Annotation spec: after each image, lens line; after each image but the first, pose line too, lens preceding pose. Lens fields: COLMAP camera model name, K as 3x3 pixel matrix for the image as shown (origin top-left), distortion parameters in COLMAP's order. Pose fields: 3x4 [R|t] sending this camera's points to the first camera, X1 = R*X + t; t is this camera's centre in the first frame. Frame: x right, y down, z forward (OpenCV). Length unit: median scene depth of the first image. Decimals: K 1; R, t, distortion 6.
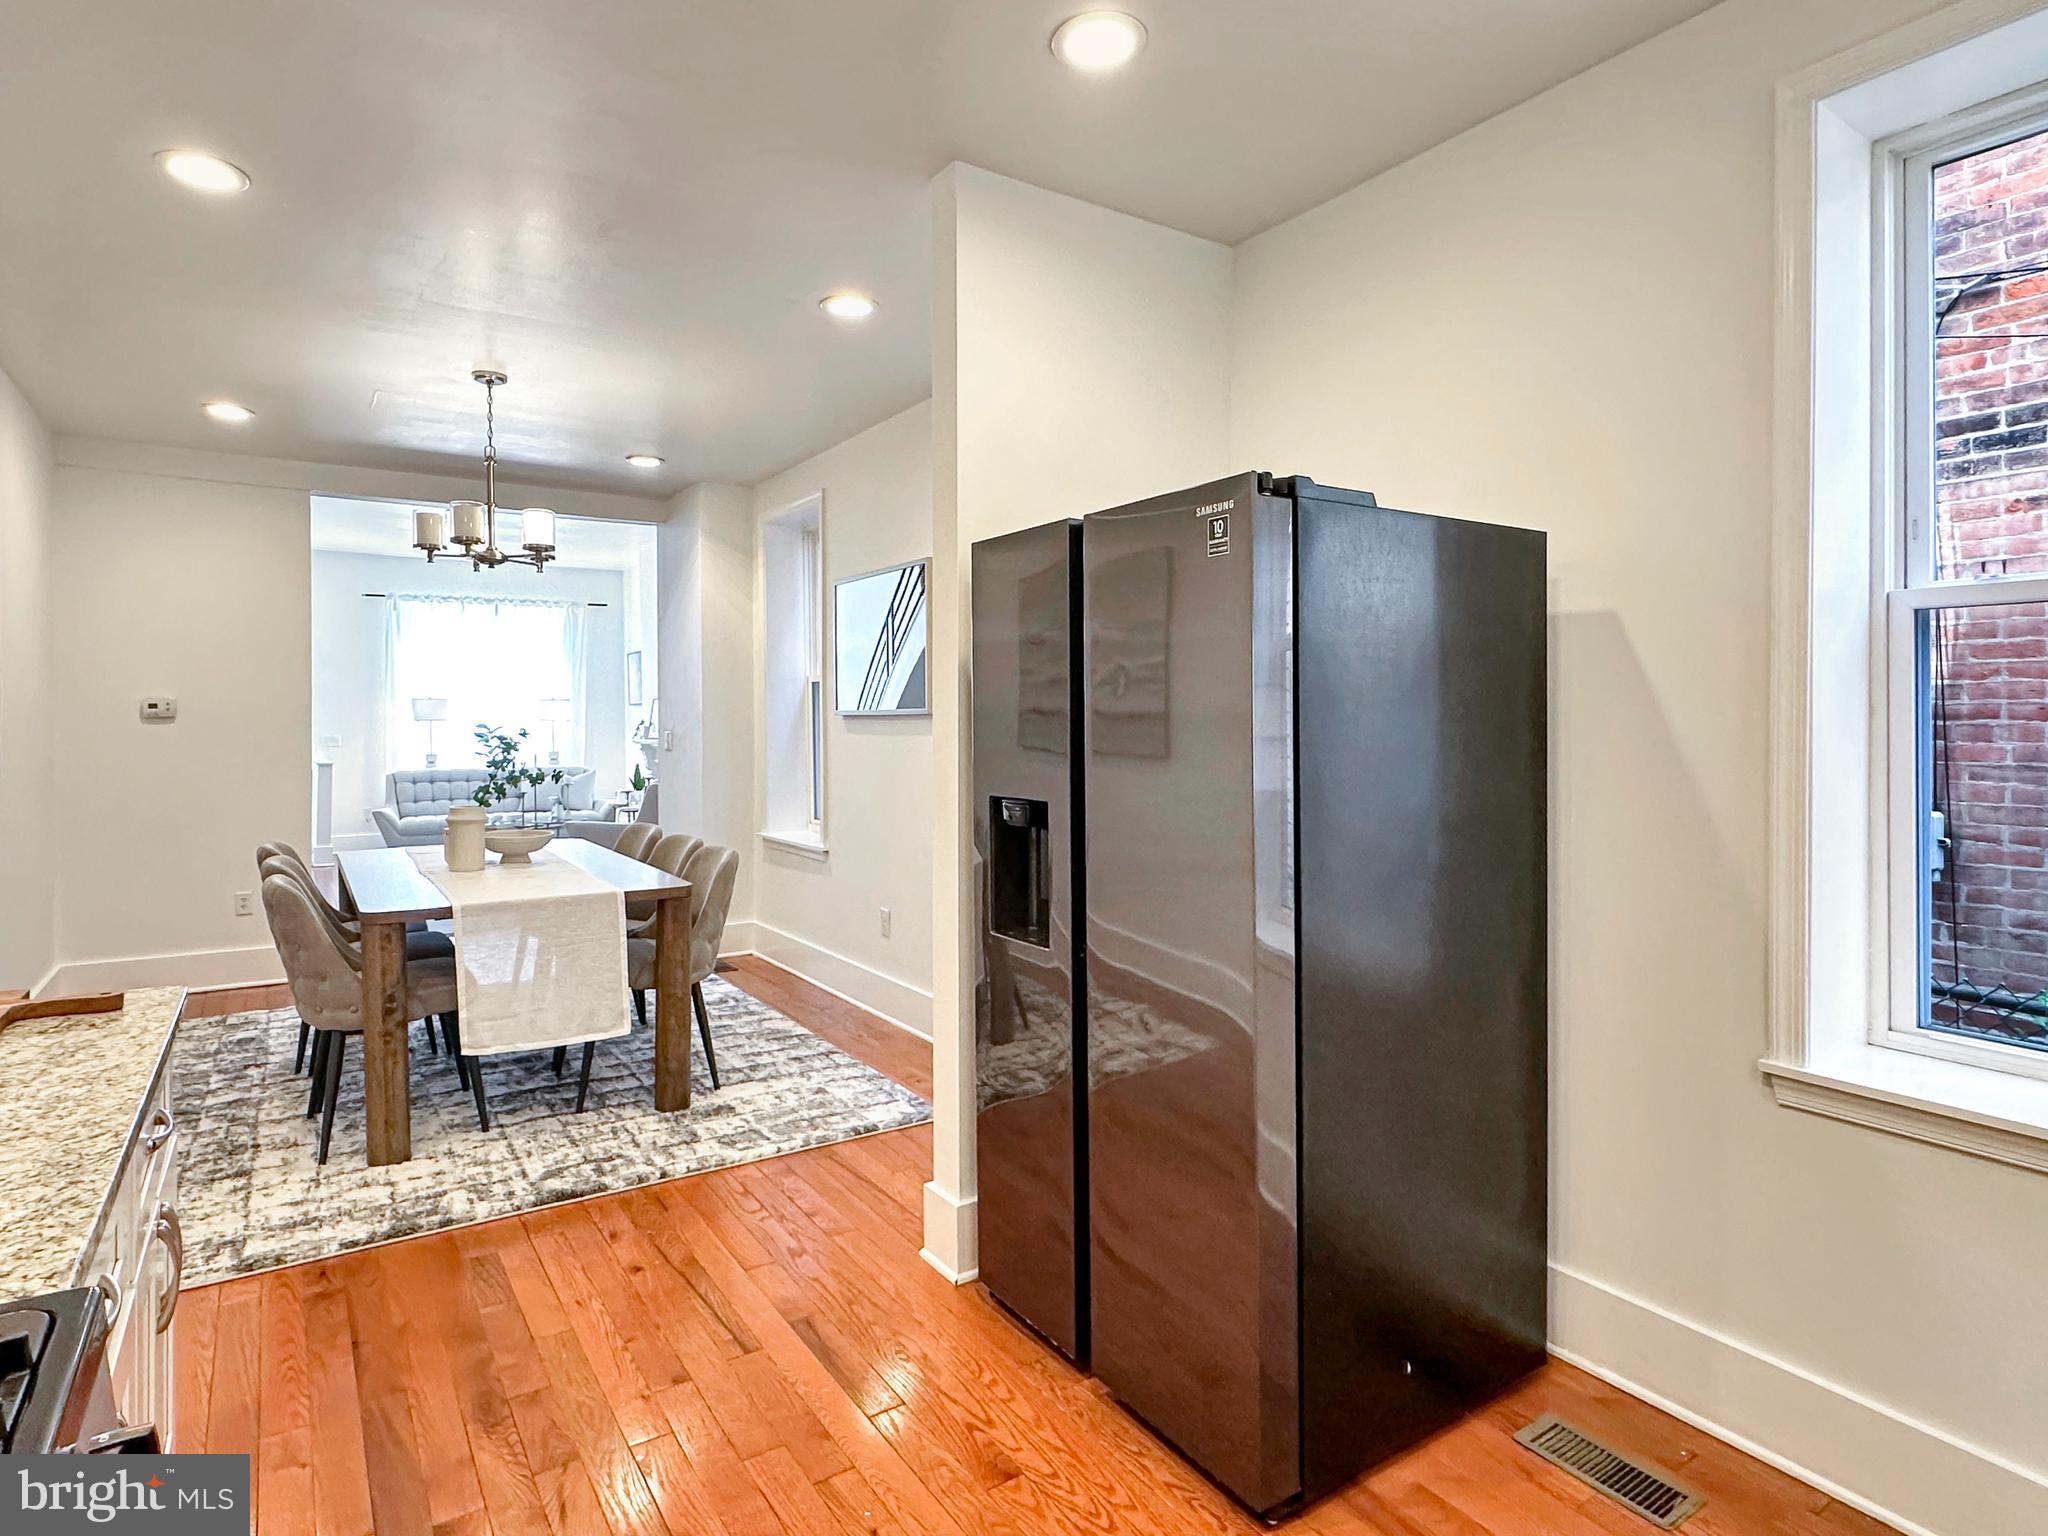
lens RADIAL K [[1111.8, 0, 1017.7], [0, 1111.8, 734.0], [0, 0, 1]] dist [0.000495, 0.000131]
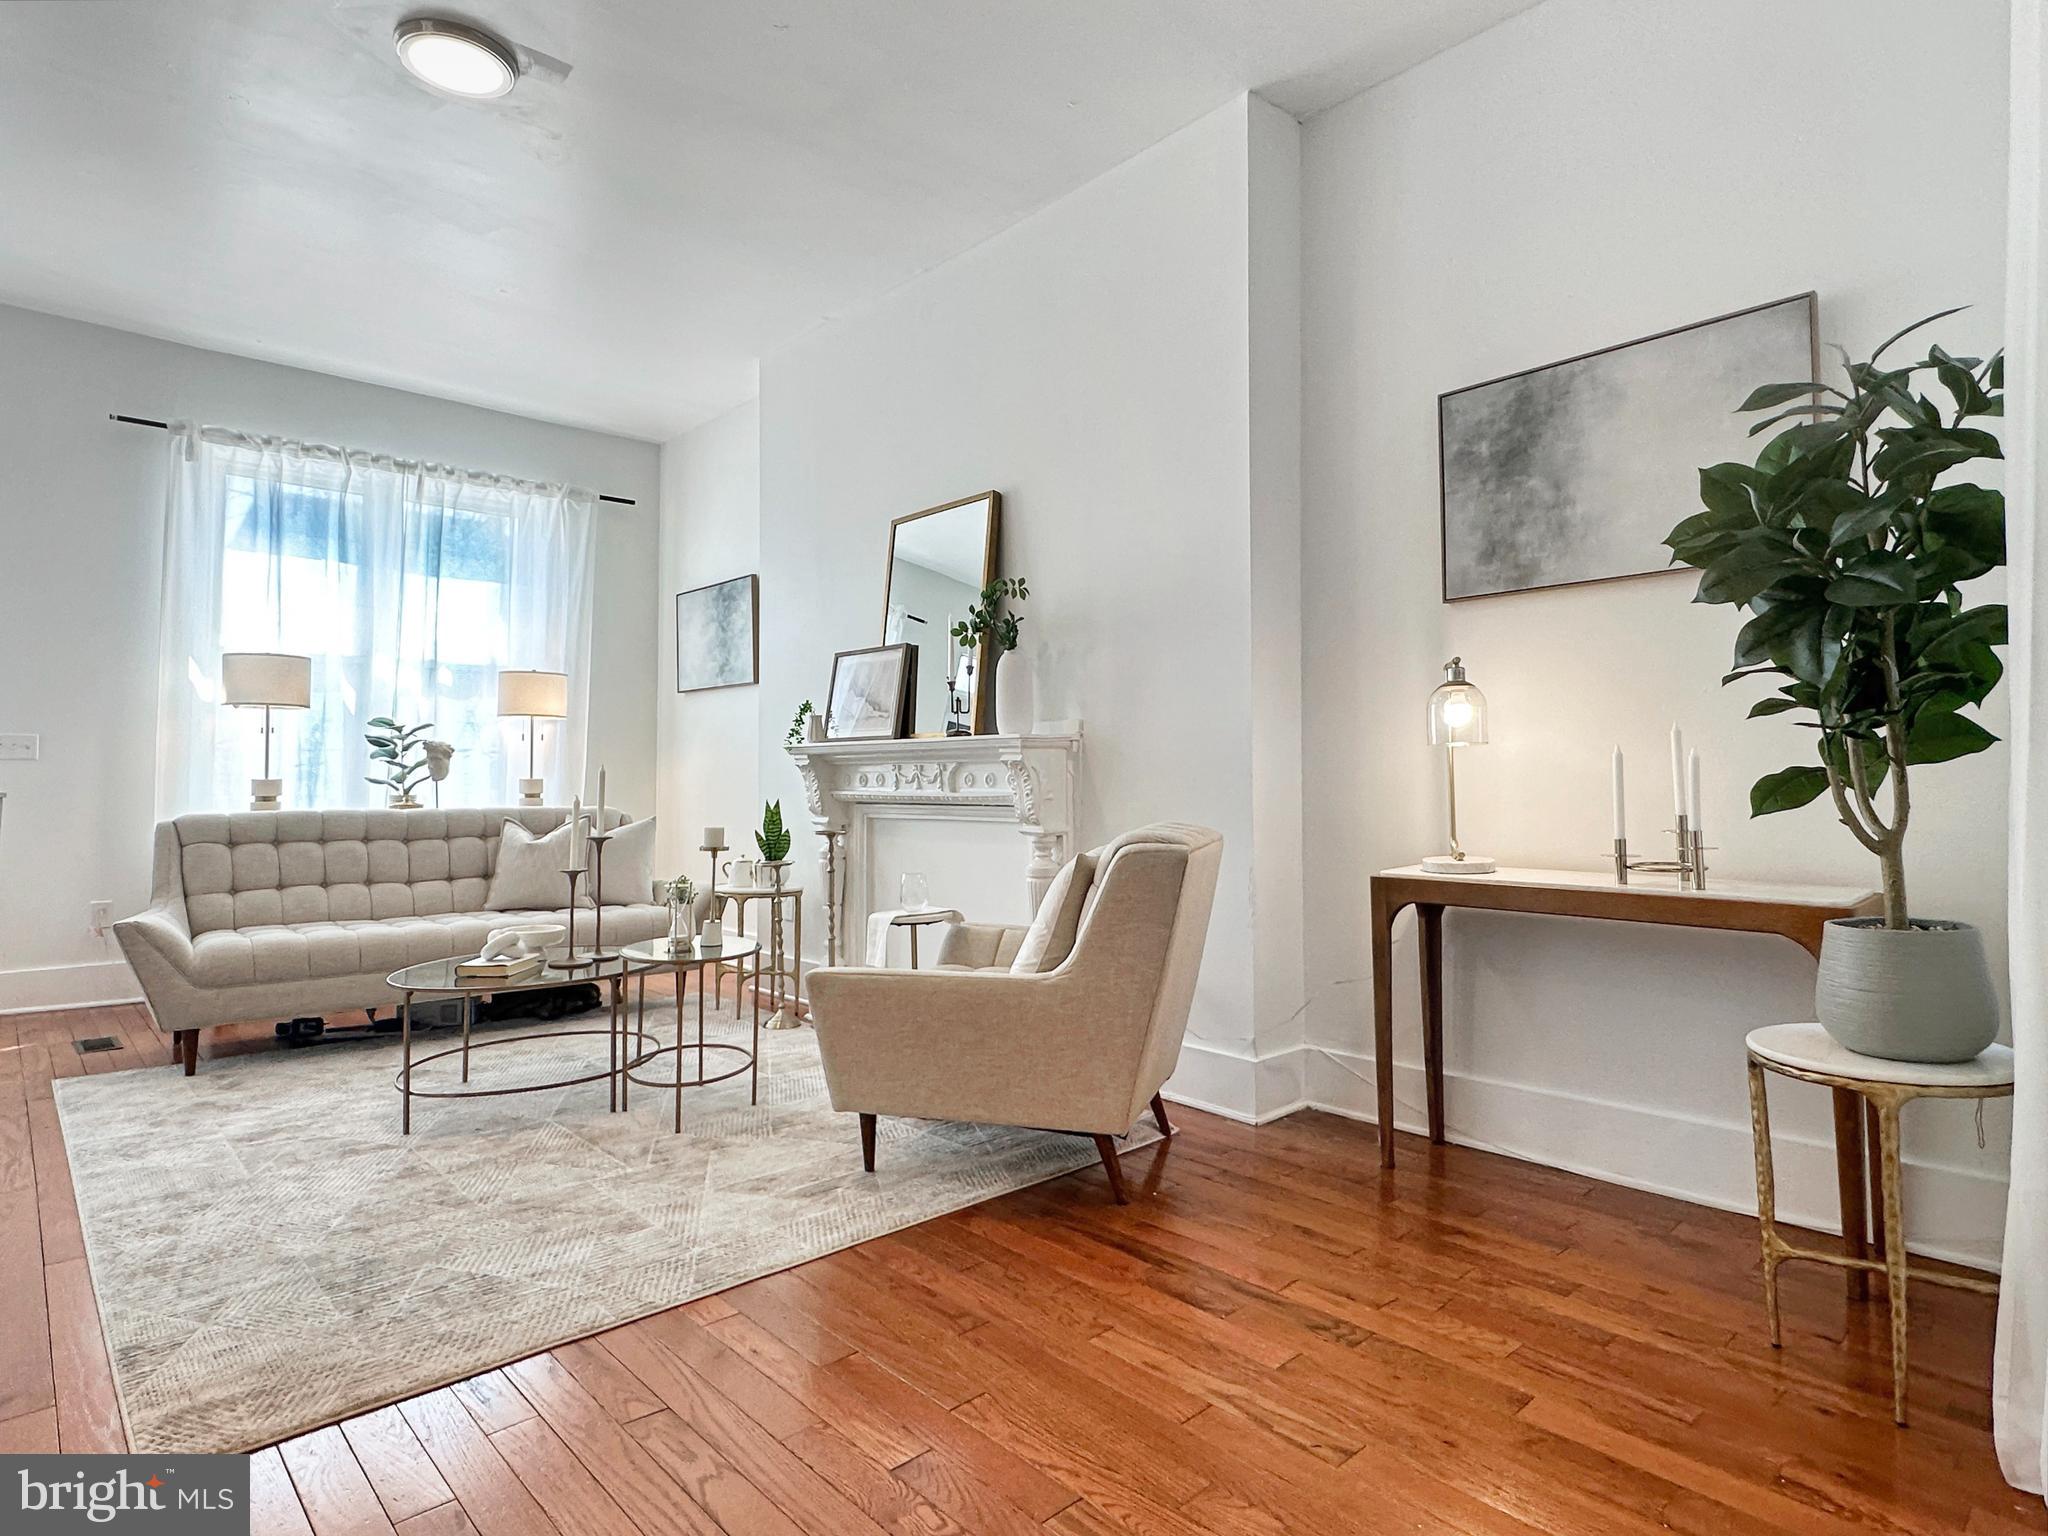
lens RADIAL K [[1111.8, 0, 1024.8], [0, 1111.8, 736.5], [0, 0, 1]] dist [0.000495, 0.000131]
pose [[0.987159, 0.014547, 0.159078, -0.873705], [-0.005884, 0.998480, -0.054797, 0.068344], [-0.159633, 0.053158, 0.985744, 1.496340]]
